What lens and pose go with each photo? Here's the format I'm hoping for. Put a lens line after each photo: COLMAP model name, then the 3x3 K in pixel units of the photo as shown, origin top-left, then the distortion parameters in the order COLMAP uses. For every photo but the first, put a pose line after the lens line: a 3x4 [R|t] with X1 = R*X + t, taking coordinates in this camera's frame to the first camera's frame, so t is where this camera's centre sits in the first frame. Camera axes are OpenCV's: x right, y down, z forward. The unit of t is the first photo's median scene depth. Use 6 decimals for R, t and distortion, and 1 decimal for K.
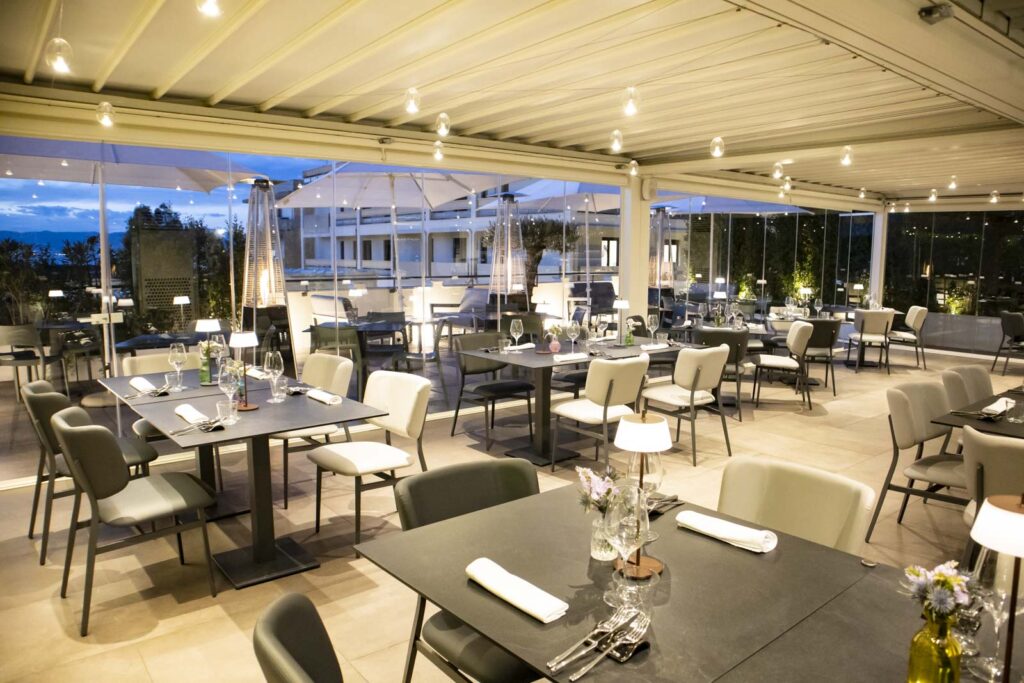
lens RADIAL K [[733.0, 0, 517.2], [0, 733.0, 348.9], [0, 0, 1]] dist [-0.109403, 0.079388]
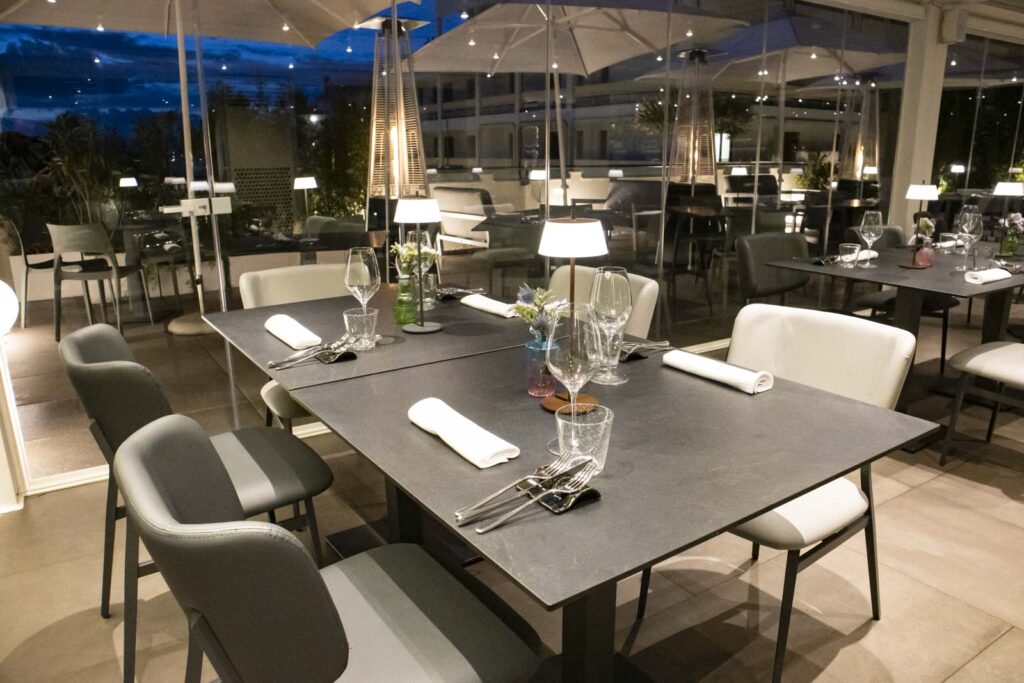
lens RADIAL K [[733.0, 0, 511.3], [0, 733.0, 357.3], [0, 0, 1]] dist [-0.109403, 0.079388]
pose [[0.995226, 0.016589, -0.096172, -0.264130], [-0.002870, 0.989997, 0.141061, -0.003243], [0.097550, -0.140111, 0.985319, 0.418597]]
